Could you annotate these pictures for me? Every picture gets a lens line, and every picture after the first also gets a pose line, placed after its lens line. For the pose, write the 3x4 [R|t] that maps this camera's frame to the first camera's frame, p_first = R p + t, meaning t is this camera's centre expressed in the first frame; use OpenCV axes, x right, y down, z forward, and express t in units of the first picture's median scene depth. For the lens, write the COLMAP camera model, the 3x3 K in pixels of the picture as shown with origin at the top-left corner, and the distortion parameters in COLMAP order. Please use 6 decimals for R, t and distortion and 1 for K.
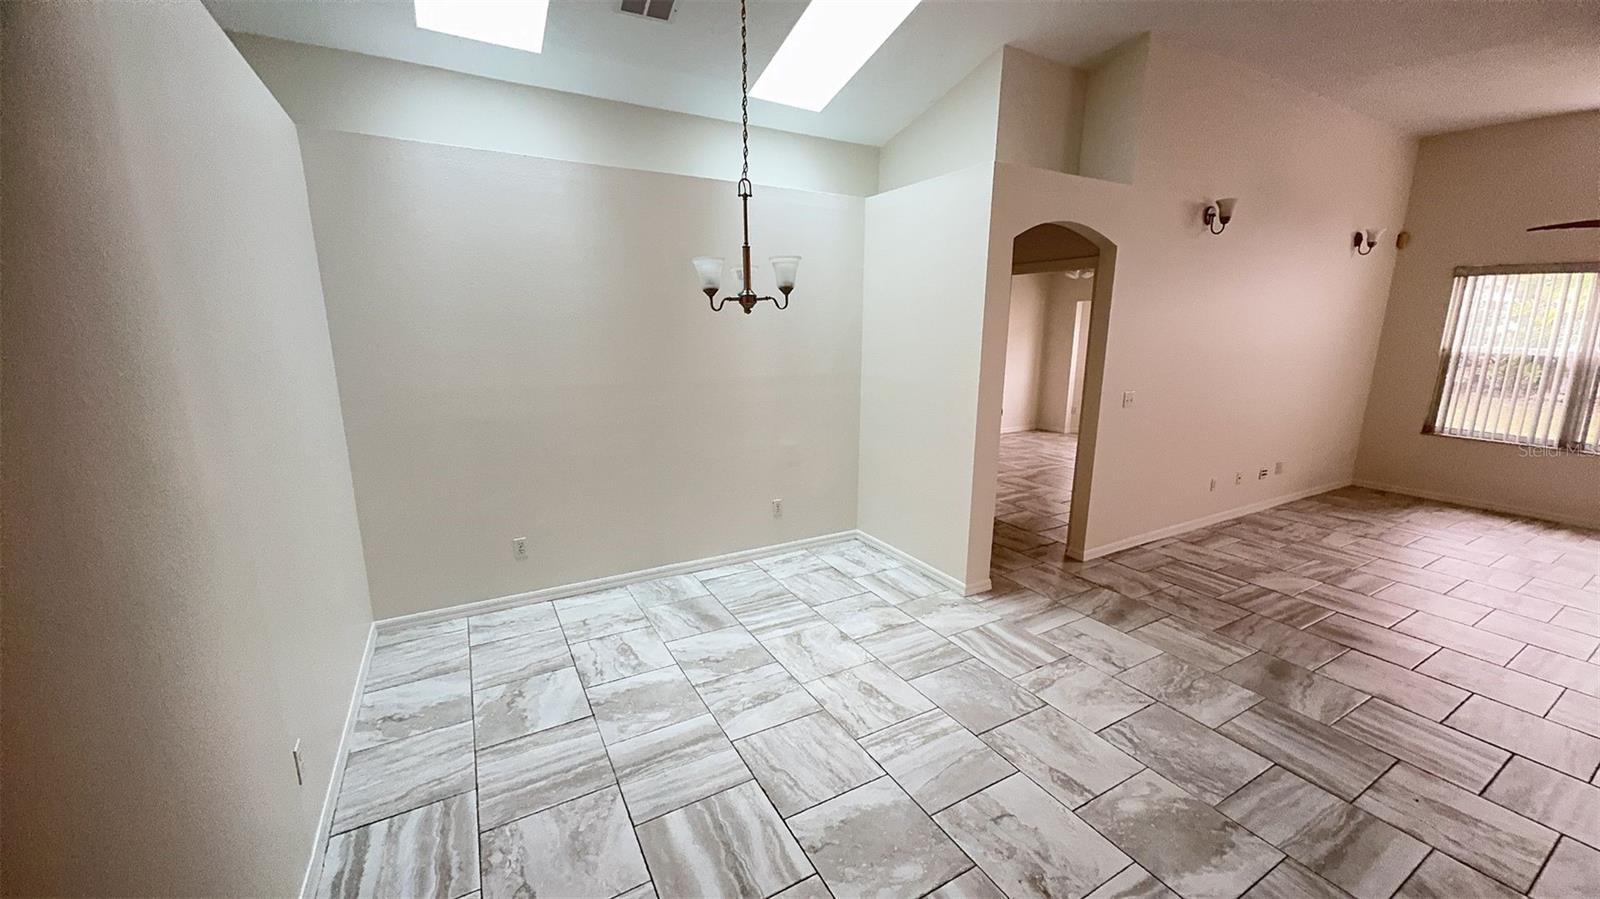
lens RADIAL K [[603.6, 0, 800.8], [0, 603.6, 453.9], [0, 0, 1]] dist [0.001741, -0.000819]
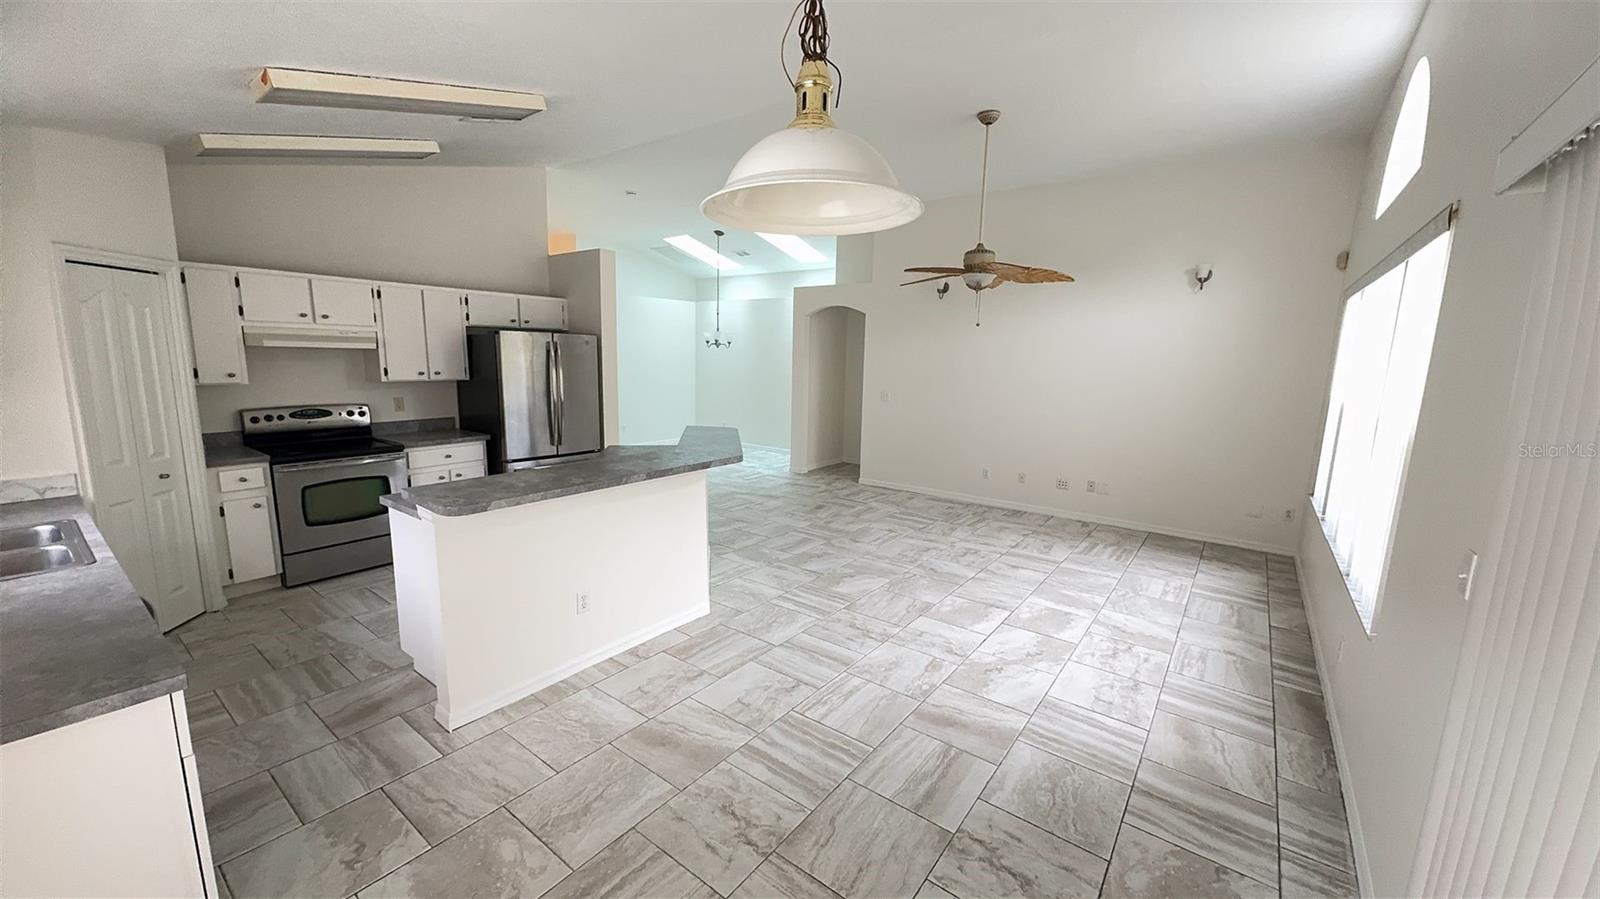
lens RADIAL K [[603.6, 0, 805.9], [0, 603.6, 455.3], [0, 0, 1]] dist [0.001741, -0.000819]
pose [[0.397425, 0.159073, -0.903741, 2.488707], [-0.211422, 0.974237, 0.078508, -0.012233], [0.892947, 0.159869, 0.420818, 0.088881]]
